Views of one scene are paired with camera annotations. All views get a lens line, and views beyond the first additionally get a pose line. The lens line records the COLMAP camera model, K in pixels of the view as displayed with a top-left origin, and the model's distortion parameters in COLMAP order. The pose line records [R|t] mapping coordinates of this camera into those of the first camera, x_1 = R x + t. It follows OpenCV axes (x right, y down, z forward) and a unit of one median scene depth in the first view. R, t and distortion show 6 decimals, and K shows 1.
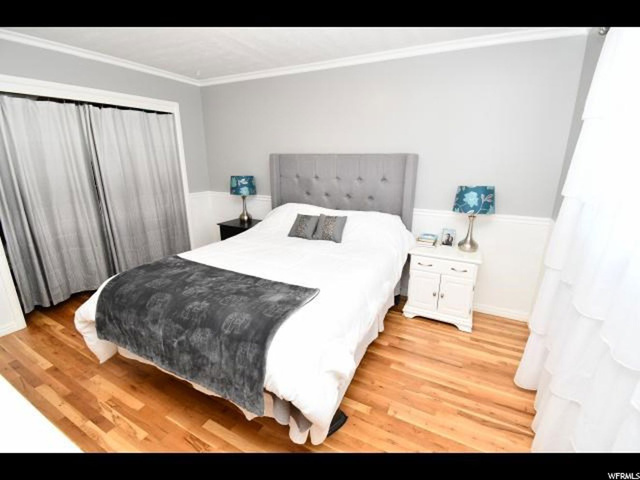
lens RADIAL K [[283.8, 0, 321.6], [0, 283.8, 240.7], [0, 0, 1]] dist [0.000752, 0.000012]
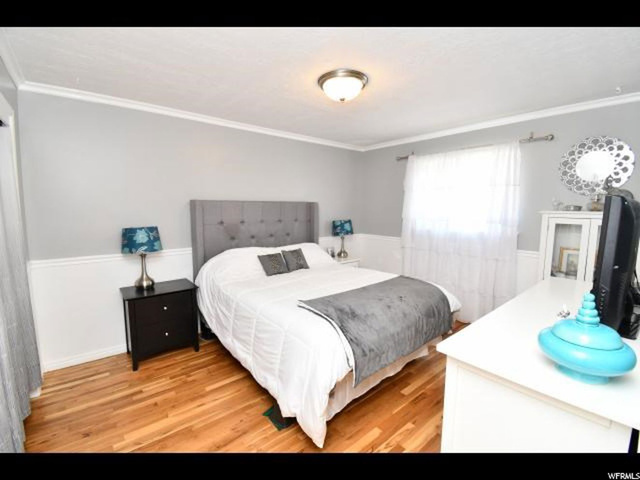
lens RADIAL K [[283.8, 0, 321.1], [0, 283.8, 238.6], [0, 0, 1]] dist [0.000752, 0.000012]
pose [[0.392394, -0.114678, 0.912621, -0.902823], [0.239607, 0.970685, 0.018952, -0.115002], [-0.888040, 0.211234, 0.408368, 0.321540]]
